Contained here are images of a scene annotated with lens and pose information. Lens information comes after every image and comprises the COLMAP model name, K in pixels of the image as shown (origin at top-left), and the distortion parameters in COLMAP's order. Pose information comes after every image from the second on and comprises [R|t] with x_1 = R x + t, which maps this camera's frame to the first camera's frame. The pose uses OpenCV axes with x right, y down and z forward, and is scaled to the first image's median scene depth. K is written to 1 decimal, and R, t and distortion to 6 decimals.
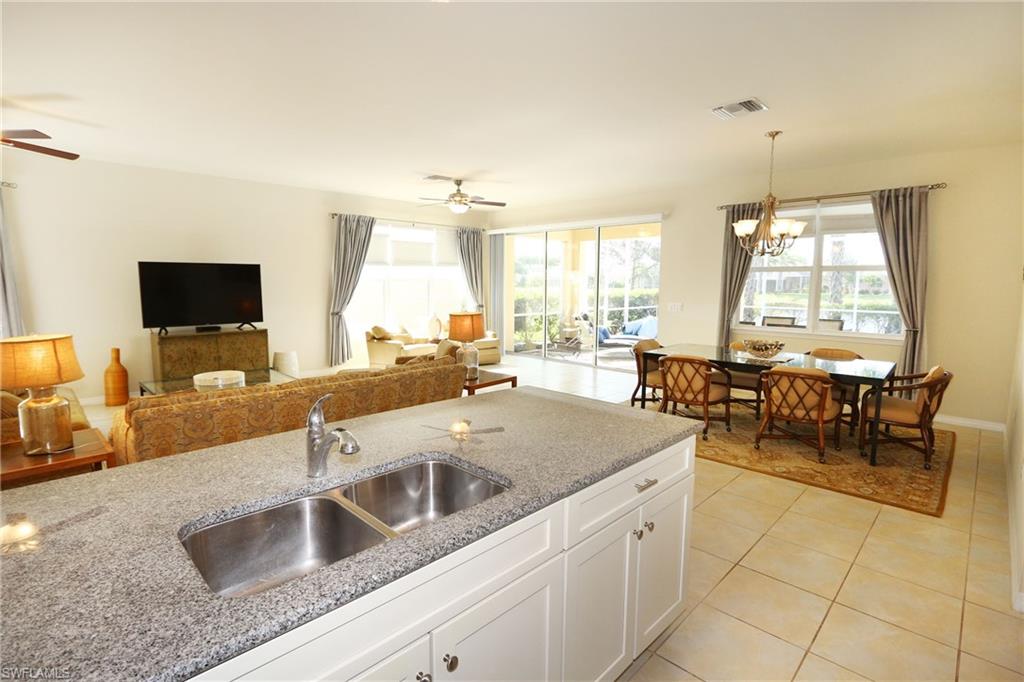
lens RADIAL K [[472.7, 0, 504.8], [0, 472.7, 347.4], [0, 0, 1]] dist [-0.017658, 0.002601]
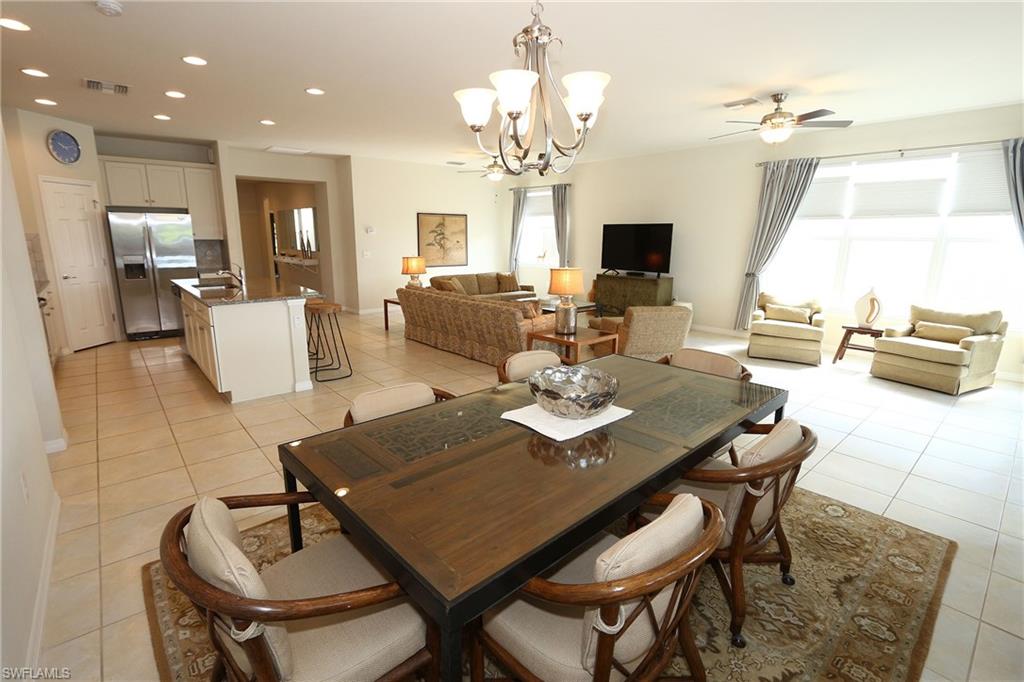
lens RADIAL K [[472.7, 0, 508.2], [0, 472.7, 337.4], [0, 0, 1]] dist [-0.017658, 0.002601]
pose [[-0.064730, 0.210725, -0.975400, 0.681960], [-0.147361, 0.964715, 0.218196, -0.099276], [0.986962, 0.157859, -0.031394, 0.683905]]
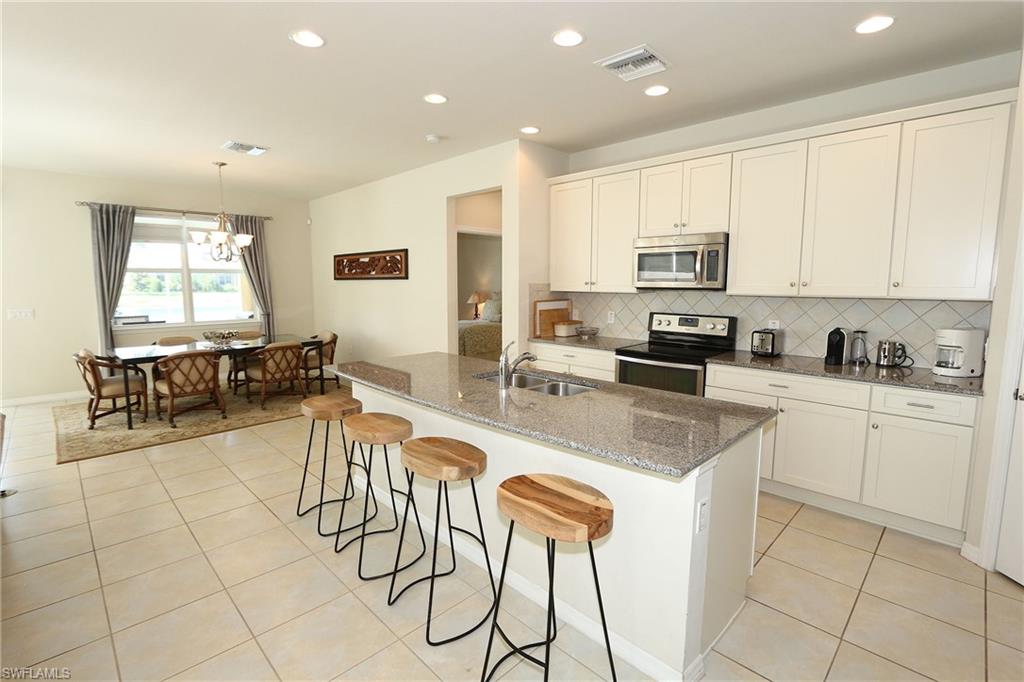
lens RADIAL K [[472.7, 0, 506.8], [0, 472.7, 339.2], [0, 0, 1]] dist [-0.017658, 0.002601]
pose [[-0.000184, -0.125947, 0.992037, -0.474234], [0.137557, 0.982603, 0.124775, -0.030892], [-0.990494, 0.136484, 0.017144, 0.181740]]
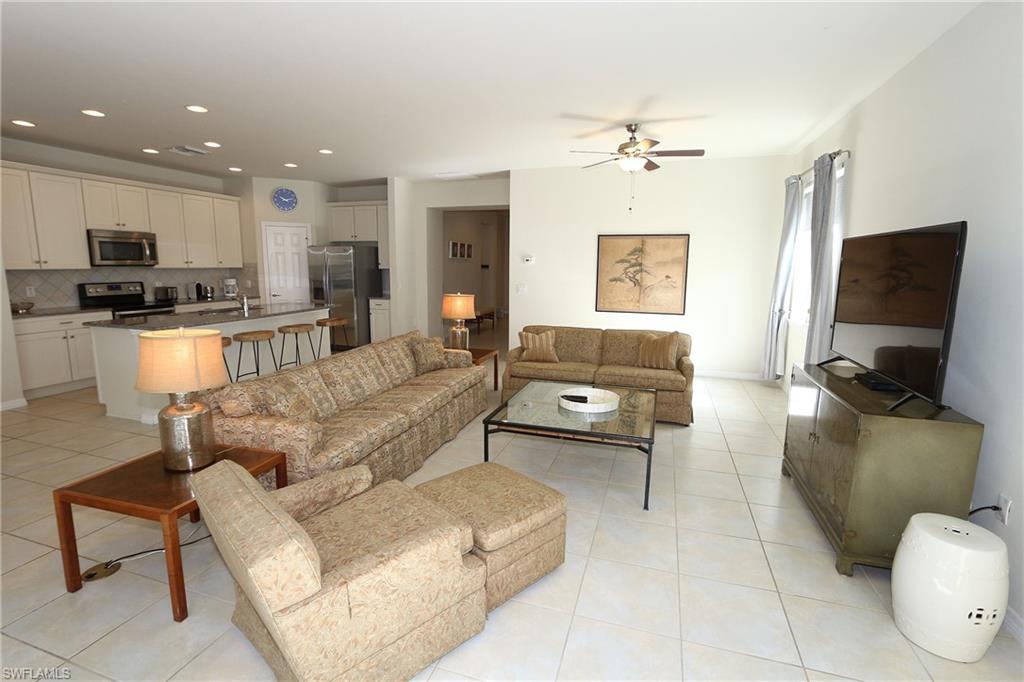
lens RADIAL K [[472.7, 0, 504.4], [0, 472.7, 336.1], [0, 0, 1]] dist [-0.017658, 0.002601]
pose [[-0.891759, 0.057872, -0.448796, -0.117283], [-0.073138, 0.960315, 0.269159, -0.159670], [0.446562, 0.272849, -0.852136, 1.134357]]
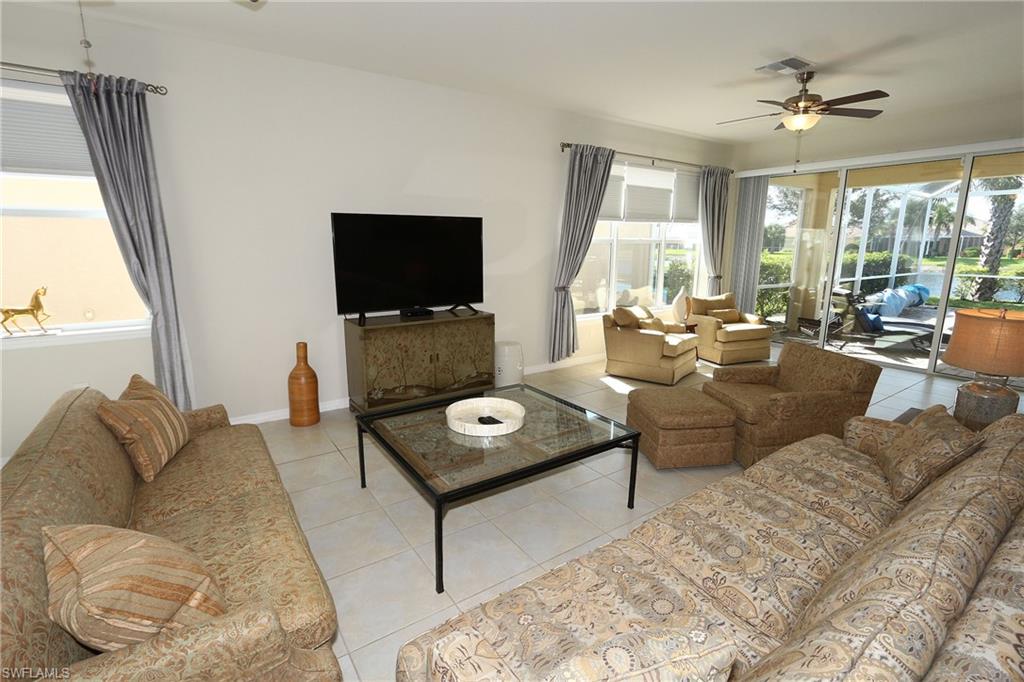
lens RADIAL K [[472.7, 0, 514.8], [0, 472.7, 343.4], [0, 0, 1]] dist [-0.017658, 0.002601]
pose [[0.984832, 0.031569, -0.170615, -0.353319], [-0.020033, 0.997421, 0.068918, -0.043816], [0.172351, -0.064454, 0.982925, 0.328277]]
